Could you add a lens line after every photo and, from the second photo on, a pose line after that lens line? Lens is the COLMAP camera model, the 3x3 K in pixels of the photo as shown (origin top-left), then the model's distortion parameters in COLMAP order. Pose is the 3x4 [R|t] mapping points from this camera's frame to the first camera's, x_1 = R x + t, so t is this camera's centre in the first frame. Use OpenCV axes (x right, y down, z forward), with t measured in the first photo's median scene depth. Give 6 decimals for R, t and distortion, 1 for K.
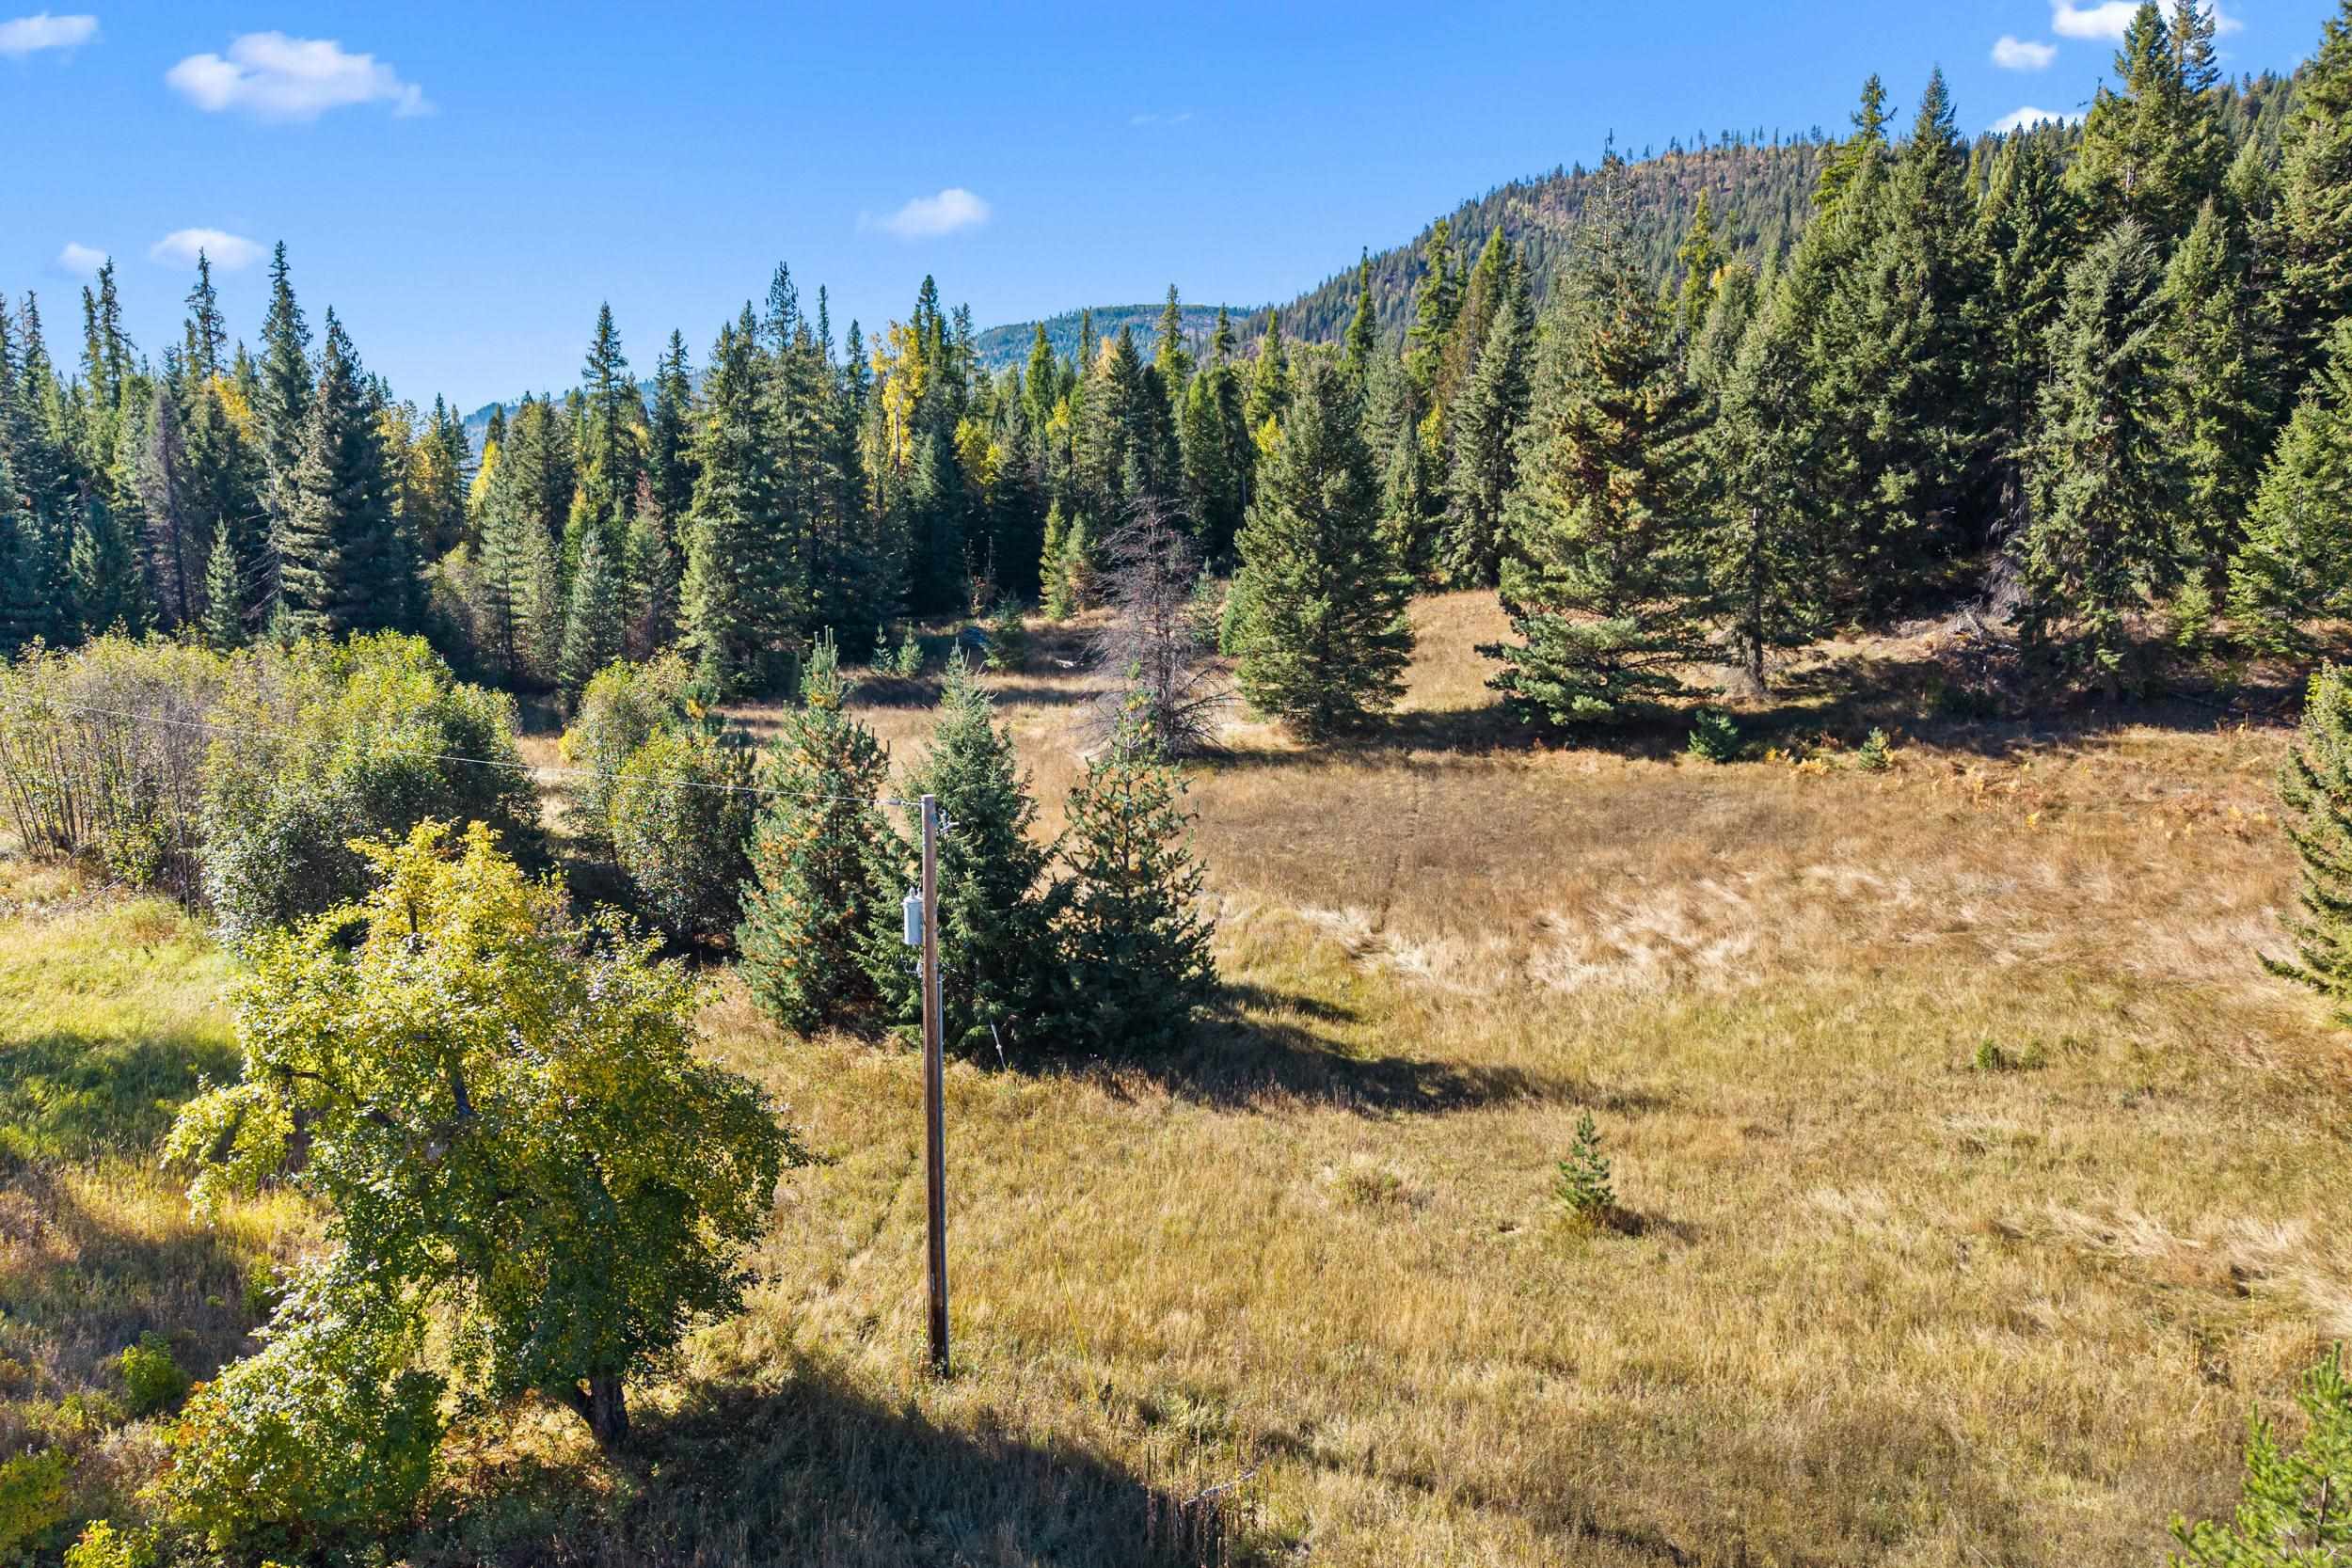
lens RADIAL K [[1510.4, 0, 1167.5], [0, 1510.4, 794.6], [0, 0, 1]] dist [-0.010445, -0.010474]
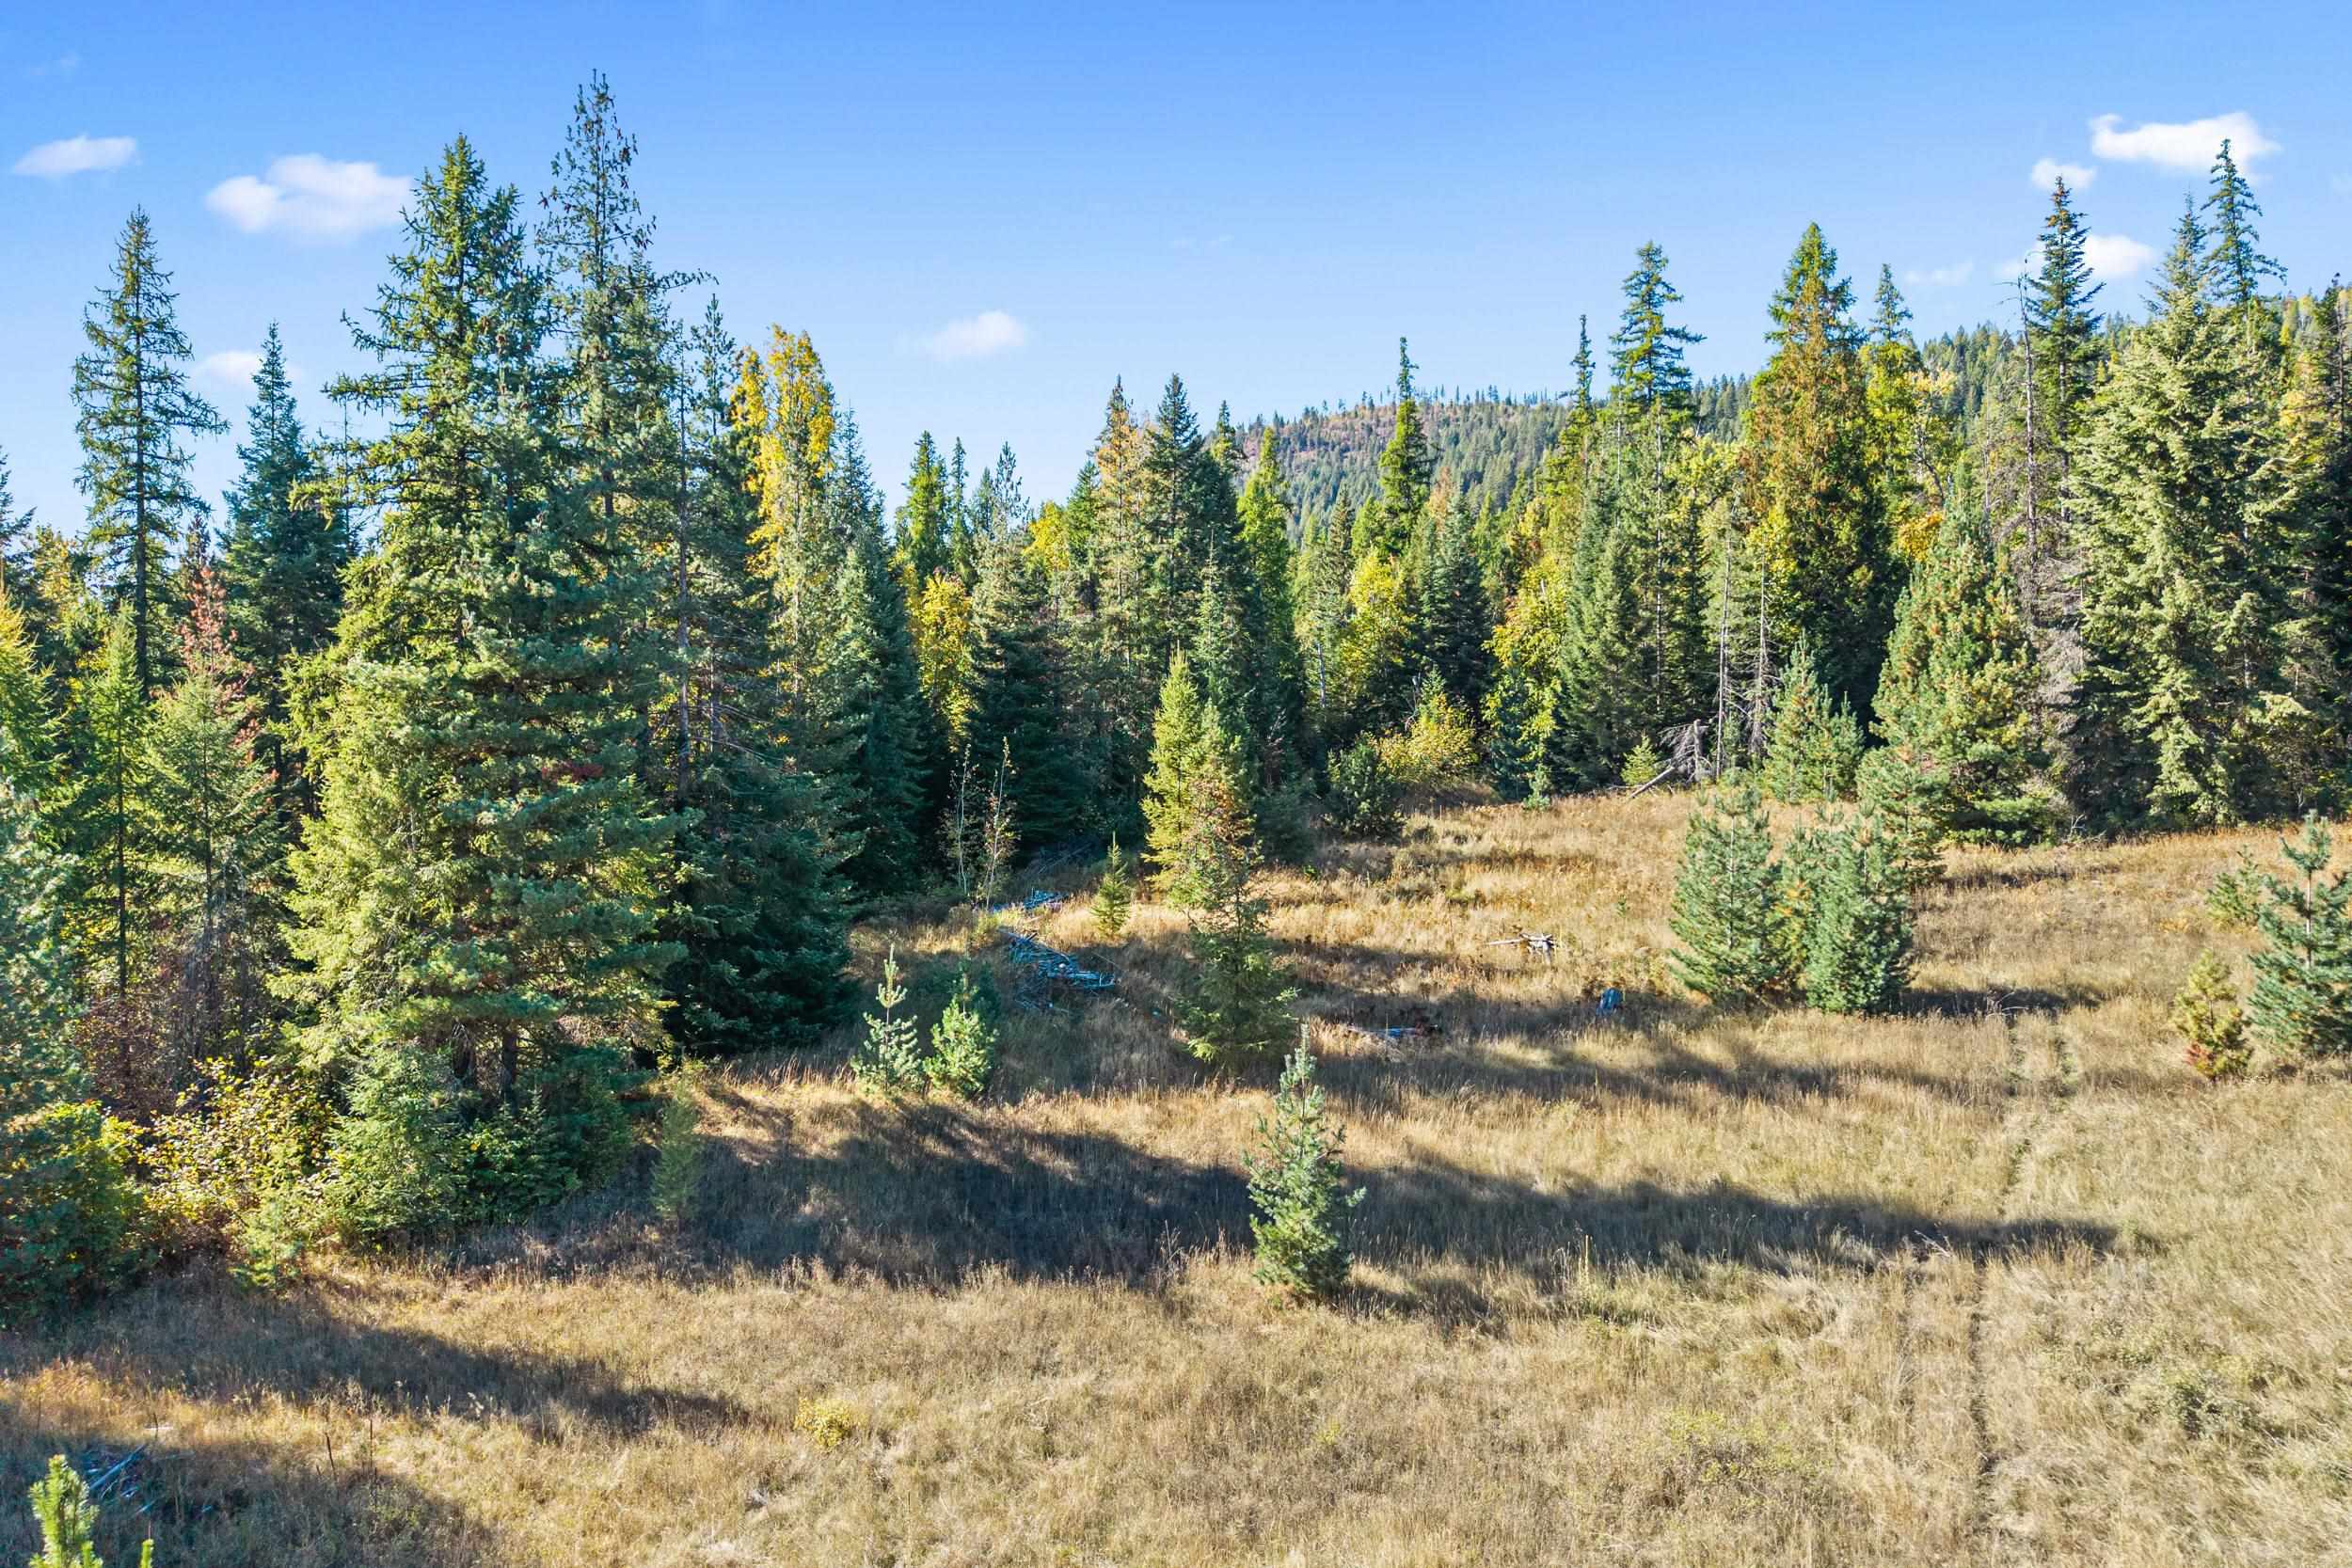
lens RADIAL K [[1510.4, 0, 1194.0], [0, 1510.4, 777.0], [0, 0, 1]] dist [-0.010445, -0.010474]
pose [[0.977440, -0.020567, 0.210211, -0.196476], [0.054795, 0.985864, -0.158331, -0.094076], [-0.203983, 0.166278, 0.964750, 0.632898]]
